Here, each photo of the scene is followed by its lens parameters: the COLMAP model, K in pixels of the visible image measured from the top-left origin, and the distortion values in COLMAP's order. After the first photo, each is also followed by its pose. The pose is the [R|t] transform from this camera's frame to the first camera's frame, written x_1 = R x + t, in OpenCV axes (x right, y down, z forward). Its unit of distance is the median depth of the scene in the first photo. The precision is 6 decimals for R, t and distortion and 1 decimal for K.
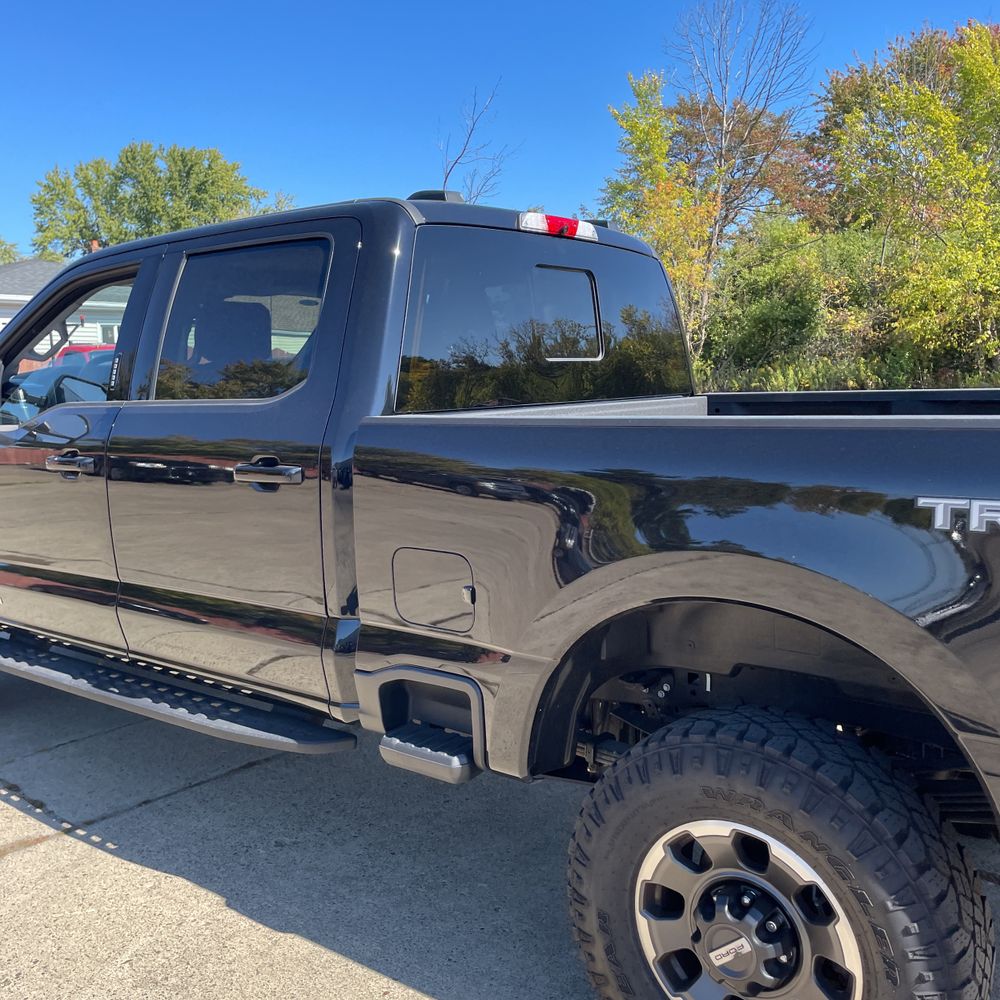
lens RADIAL K [[998.5, 0, 514.2], [0, 998.5, 502.5], [0, 0, 1]] dist [0.093392, -0.111478]
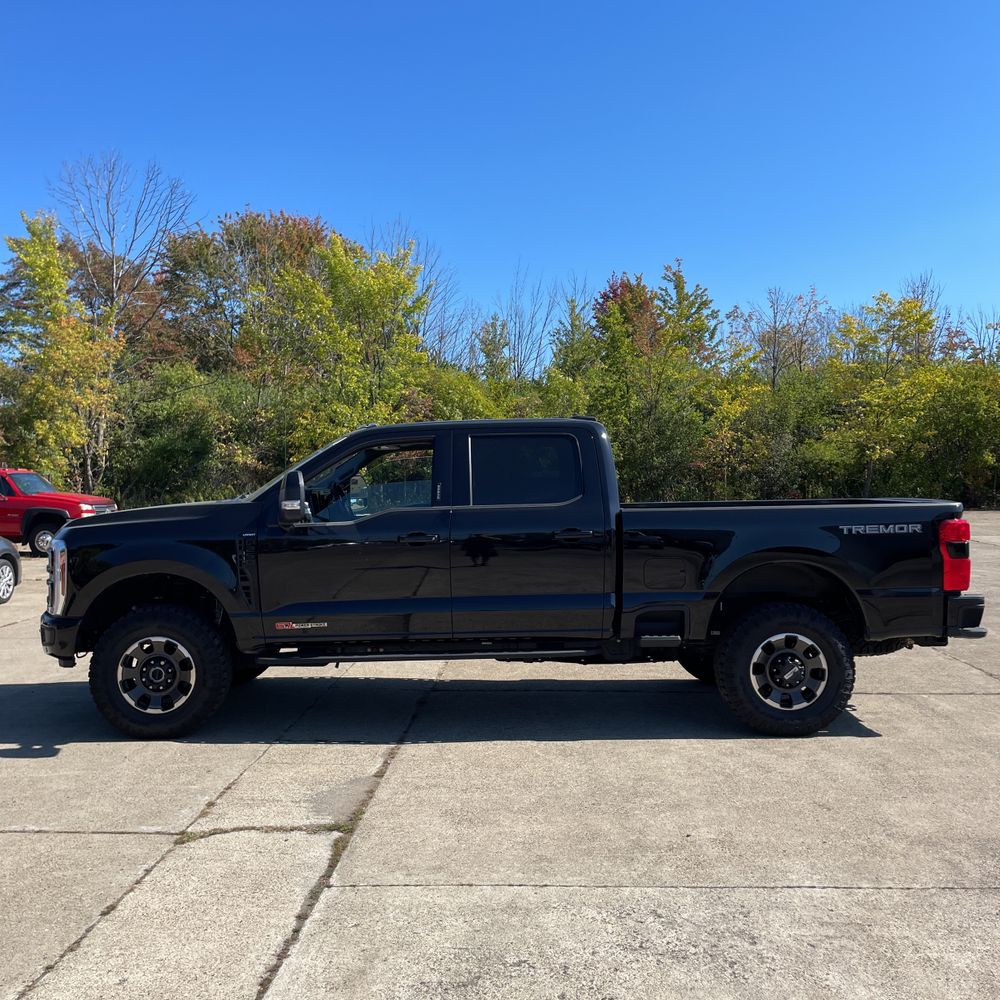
lens RADIAL K [[1001.5, 0, 487.3], [0, 1001.5, 503.1], [0, 0, 1]] dist [0.109184, -0.158913]
pose [[0.787930, 0.000569, 0.615764, -1.447872], [0.076342, 0.992194, -0.098605, 0.088793], [-0.611014, 0.124703, 0.781736, -0.563881]]
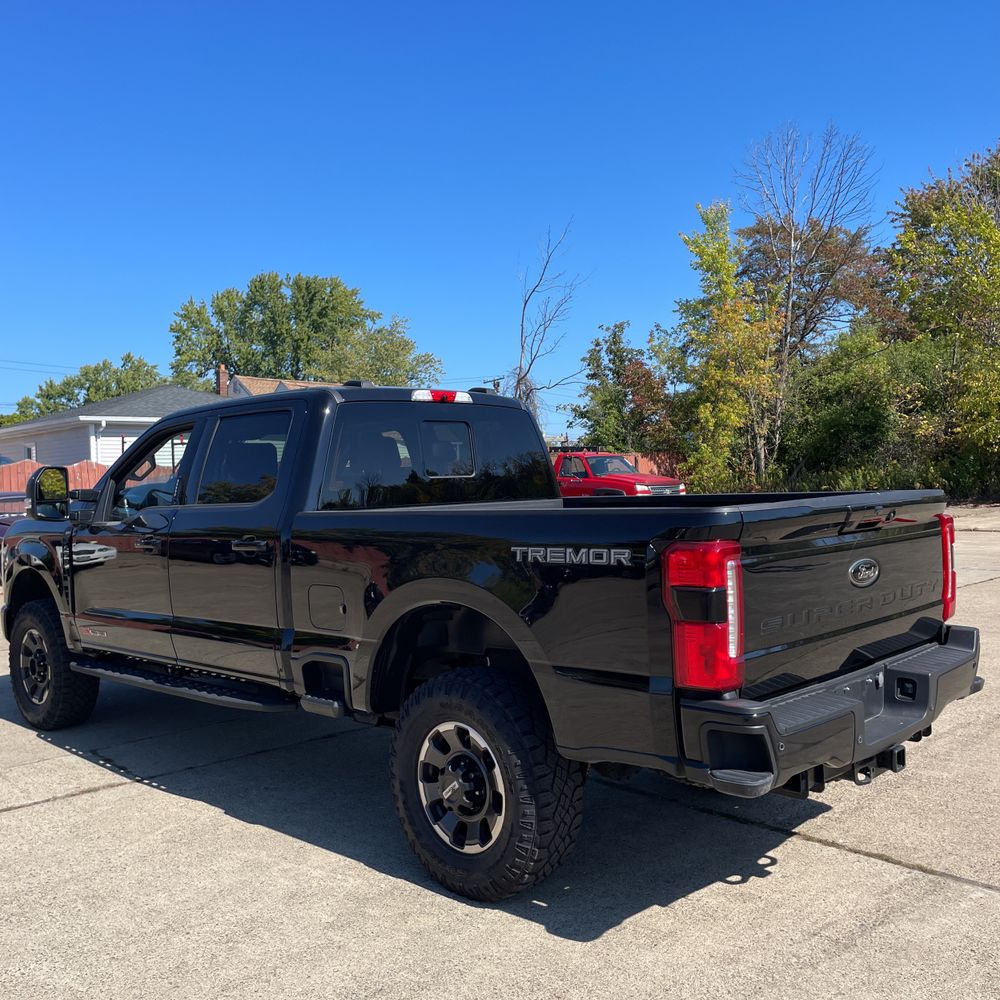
lens RADIAL K [[998.5, 0, 514.2], [0, 998.5, 502.5], [0, 0, 1]] dist [0.093392, -0.111478]
pose [[0.993960, -0.007328, -0.109494, 0.313828], [-0.003987, 0.994698, -0.102764, 0.057460], [0.109667, 0.102580, 0.988661, -0.528655]]
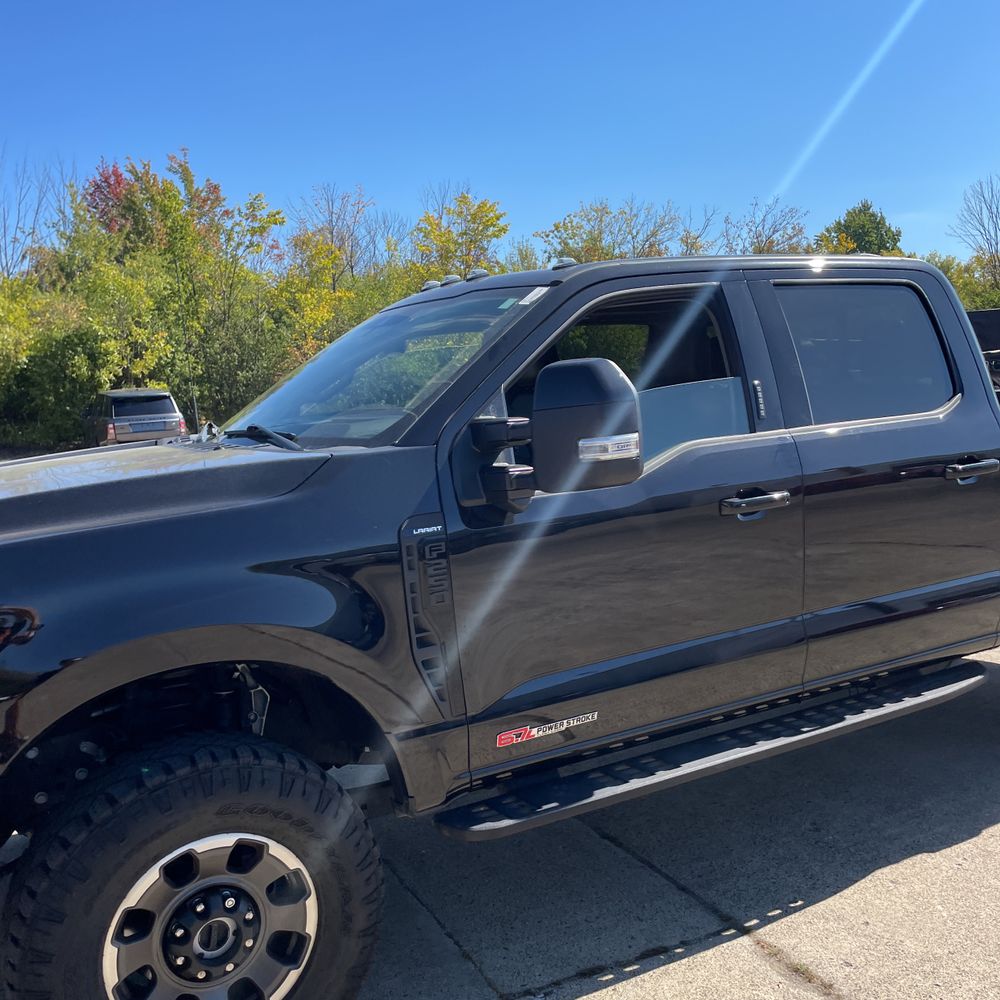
lens RADIAL K [[999.9, 0, 488.3], [0, 999.9, 497.7], [0, 0, 1]] dist [0.115804, -0.173364]
pose [[0.387627, -0.103071, 0.916036, -1.302165], [0.163948, 0.985595, 0.041521, -0.114255], [-0.907120, 0.134088, 0.398941, 0.815776]]
